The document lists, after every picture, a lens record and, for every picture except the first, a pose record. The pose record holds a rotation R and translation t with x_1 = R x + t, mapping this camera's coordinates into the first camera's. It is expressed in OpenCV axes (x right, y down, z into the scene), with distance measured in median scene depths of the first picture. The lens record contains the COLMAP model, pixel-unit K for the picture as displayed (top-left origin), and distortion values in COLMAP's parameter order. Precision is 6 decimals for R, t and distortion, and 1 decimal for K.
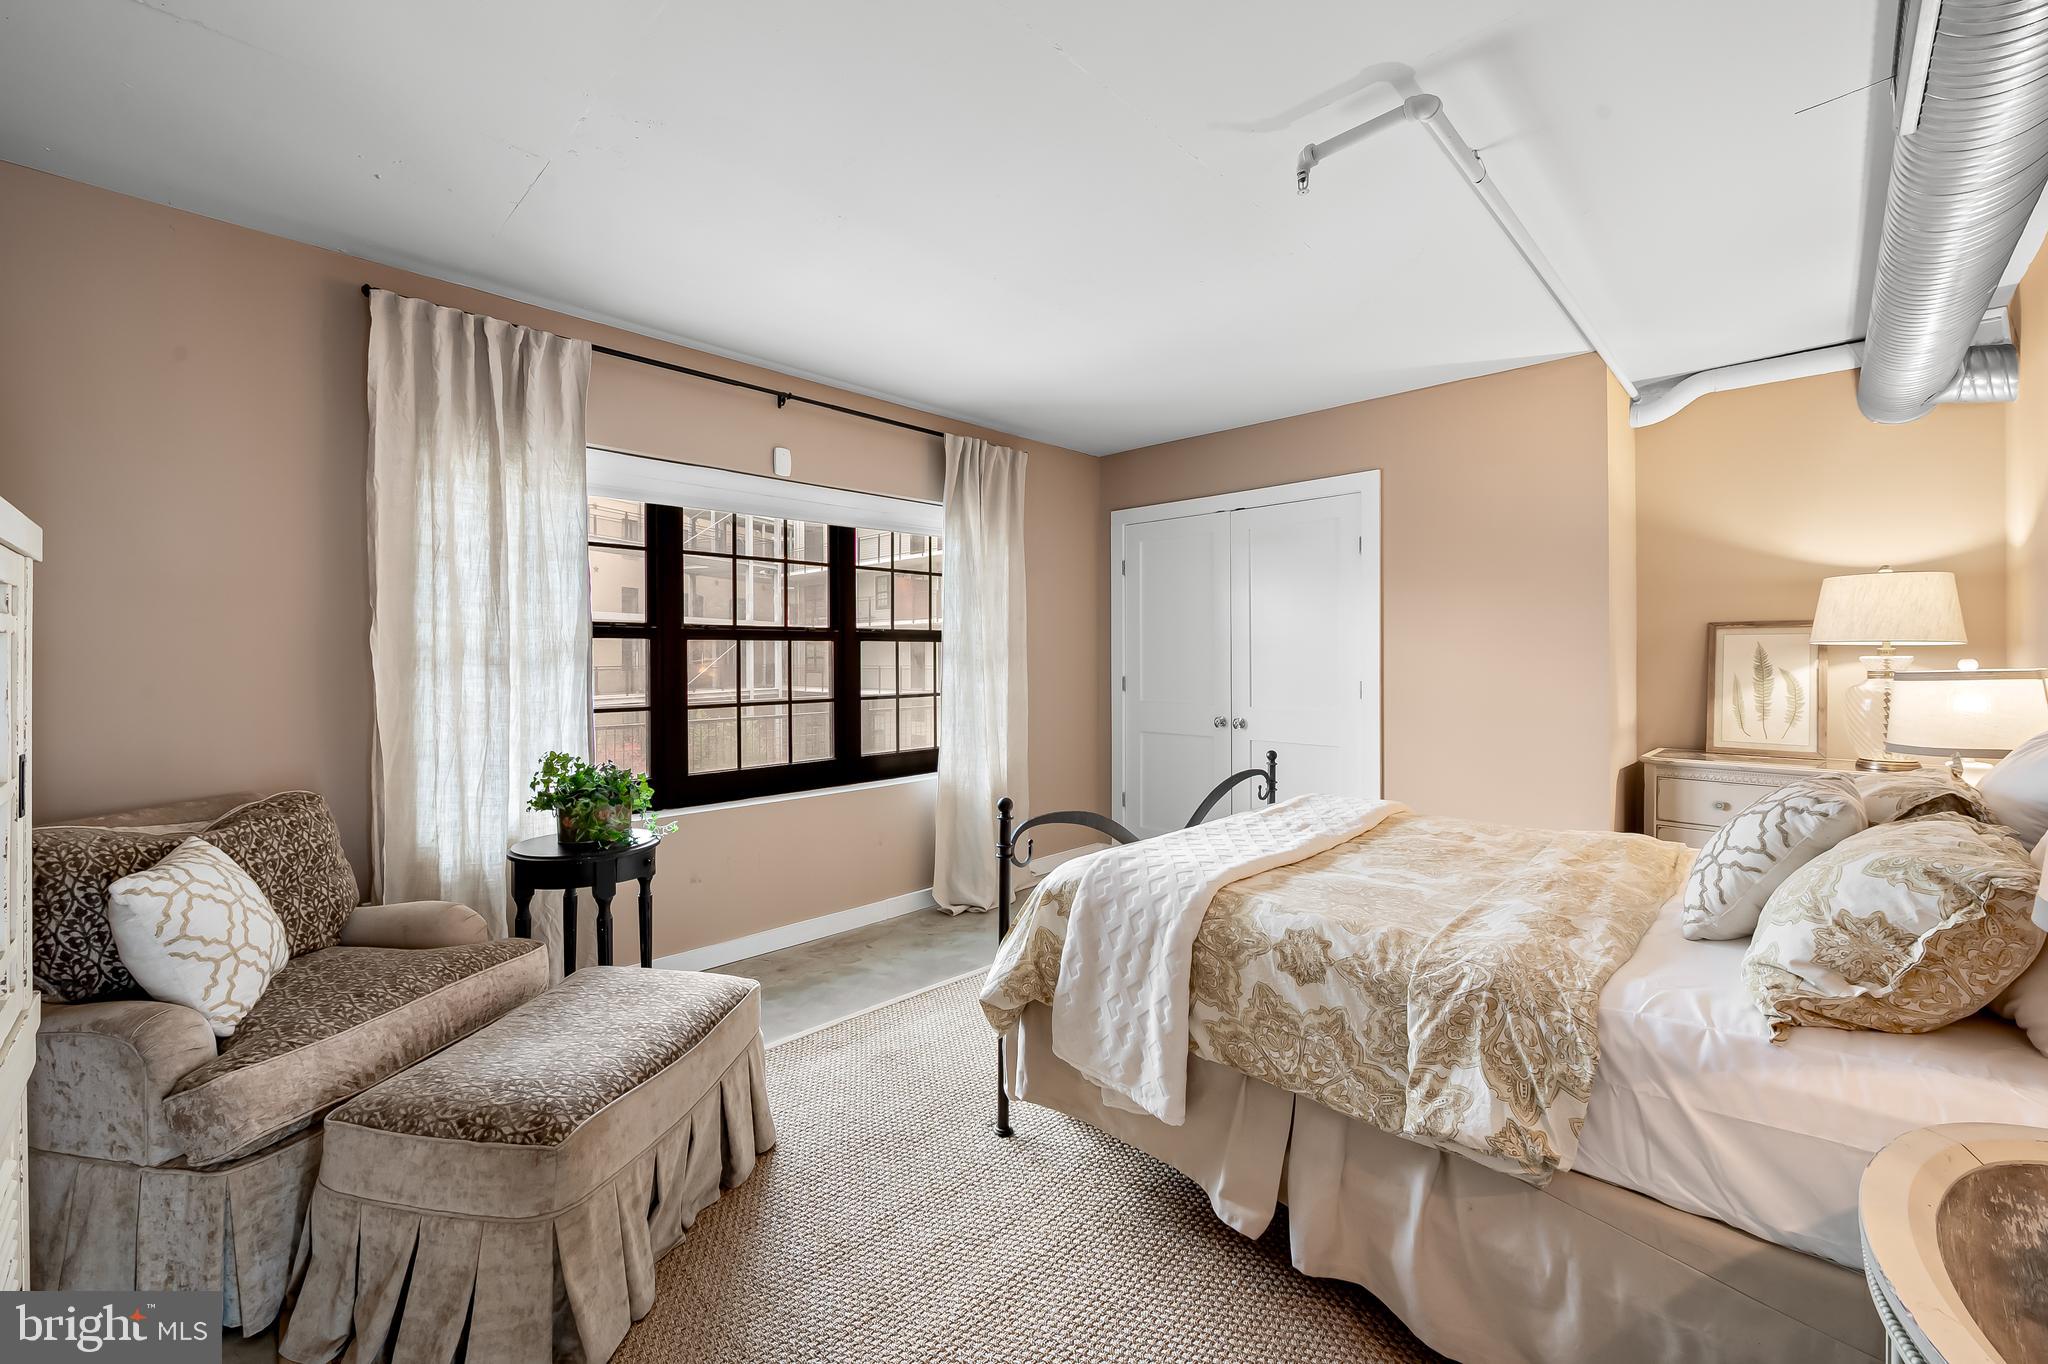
lens RADIAL K [[823.6, 0, 1030.9], [0, 823.6, 673.4], [0, 0, 1]] dist [-0.006012, -0.000824]
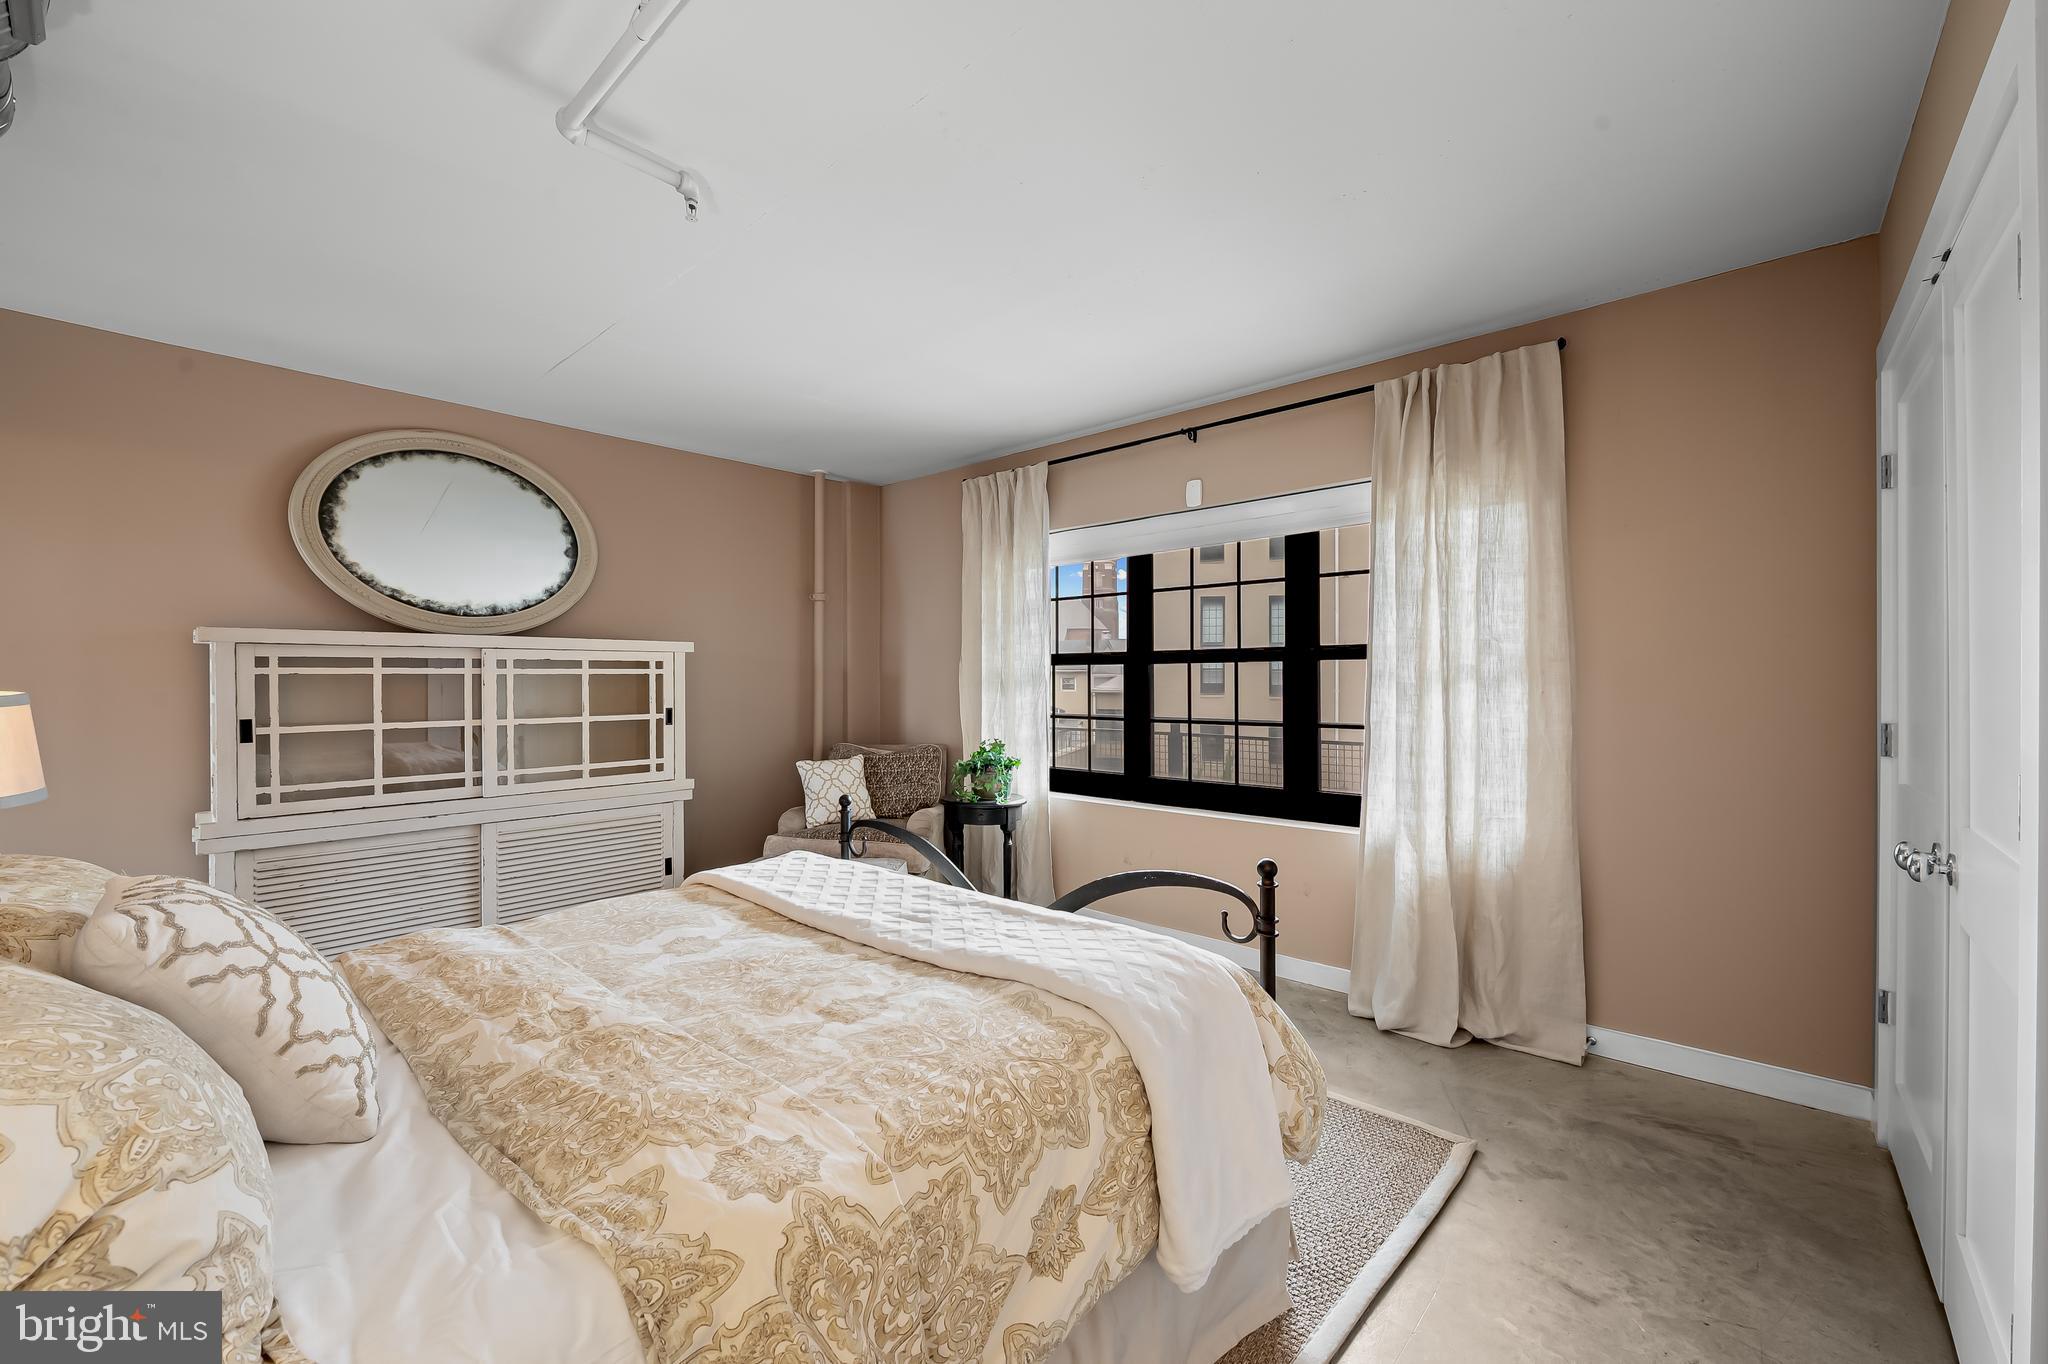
lens RADIAL K [[818.3, 0, 1026.7], [0, 818.3, 684.2], [0, 0, 1]] dist [-0.005089, -0.000287]
pose [[0.029529, 0.010387, -0.999510, 0.746504], [-0.016240, 0.999819, 0.009911, -0.019378], [0.999432, 0.015939, 0.029692, 0.765255]]
